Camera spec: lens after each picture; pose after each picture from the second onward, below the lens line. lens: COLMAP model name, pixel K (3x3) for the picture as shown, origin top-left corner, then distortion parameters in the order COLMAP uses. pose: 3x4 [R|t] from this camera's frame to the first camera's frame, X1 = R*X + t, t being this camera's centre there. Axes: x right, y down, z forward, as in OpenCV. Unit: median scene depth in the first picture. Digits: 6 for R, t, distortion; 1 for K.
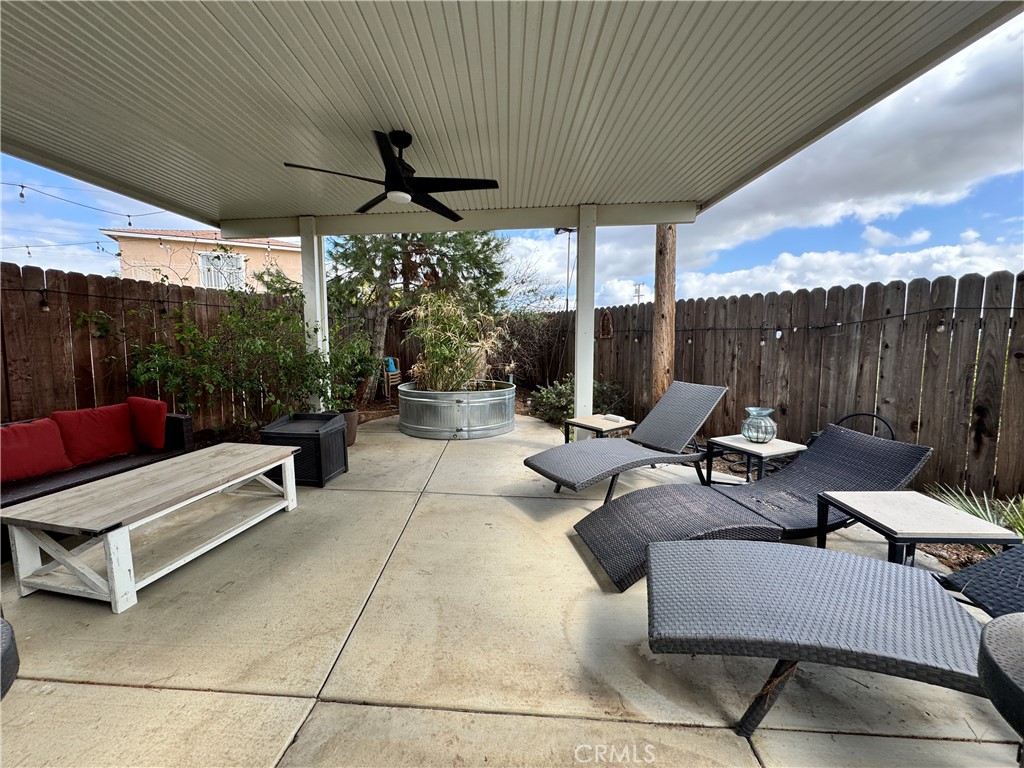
lens RADIAL K [[412.5, 0, 511.4], [0, 412.5, 382.4], [0, 0, 1]] dist [0.000502, 0.000615]
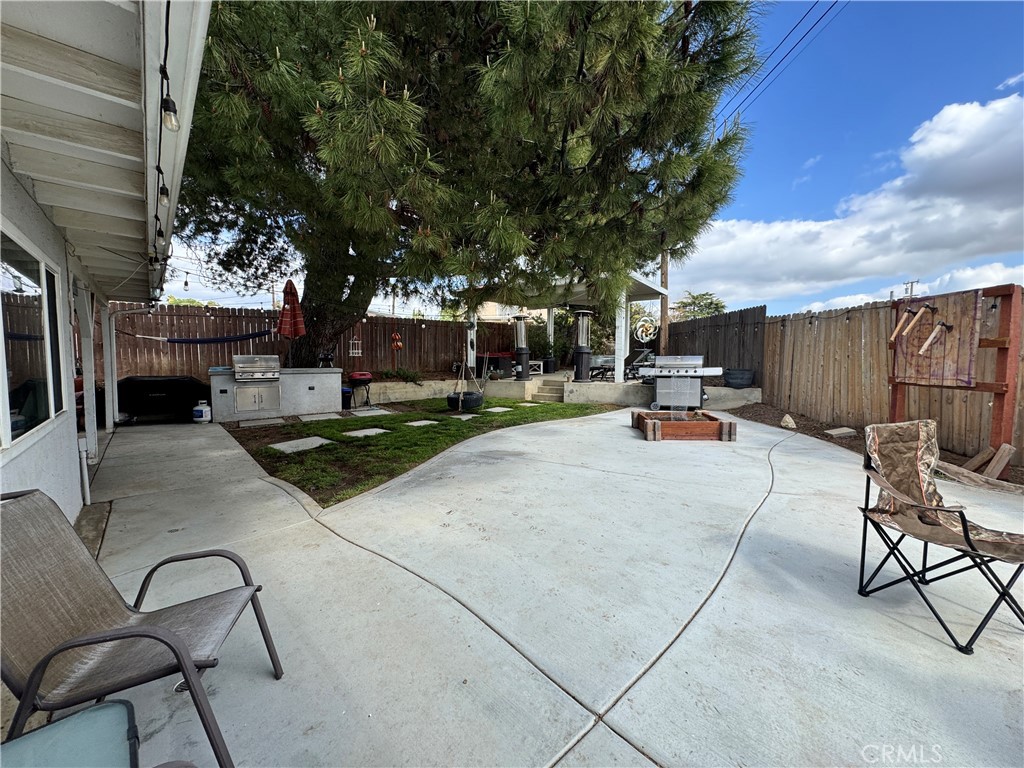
lens RADIAL K [[412.5, 0, 511.4], [0, 412.5, 382.4], [0, 0, 1]] dist [0.000502, 0.000615]
pose [[0.850375, 0.033903, -0.525083, 0.884516], [-0.049356, 0.998662, -0.015452, 0.272069], [0.523857, 0.039056, 0.850911, -1.719983]]
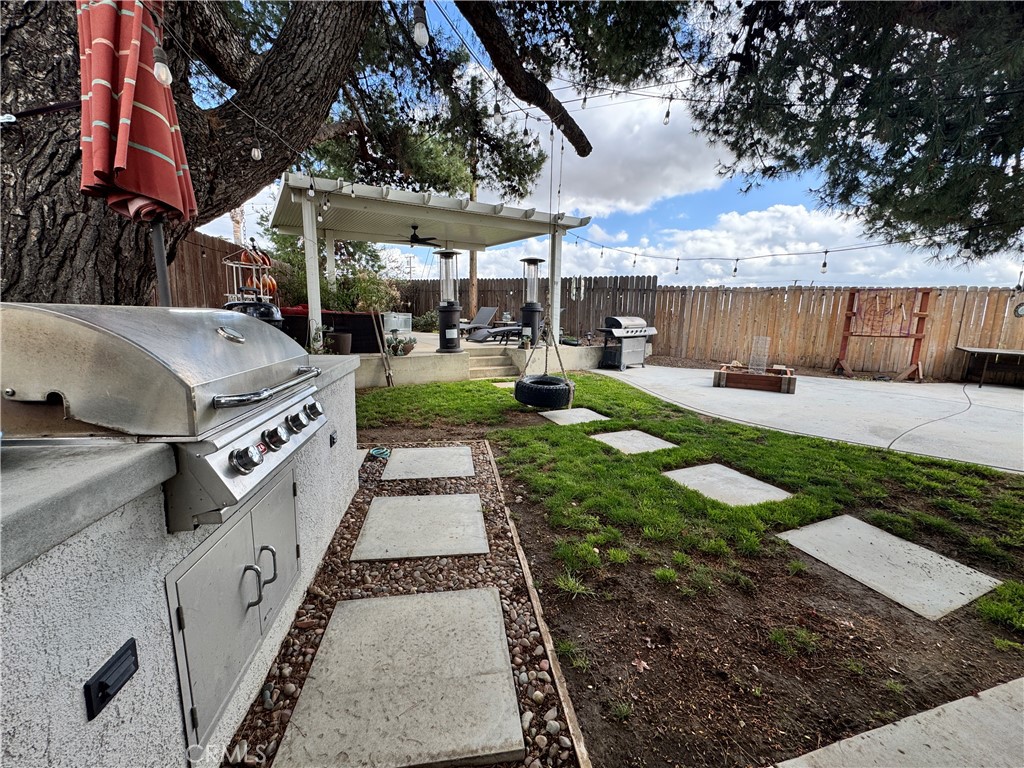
lens RADIAL K [[412.5, 0, 511.4], [0, 412.5, 382.4], [0, 0, 1]] dist [0.000502, 0.000615]
pose [[0.867822, -0.065124, 0.492589, -0.691611], [0.029922, 0.996424, 0.079020, 0.236382], [-0.495974, -0.053836, 0.866667, -1.294410]]
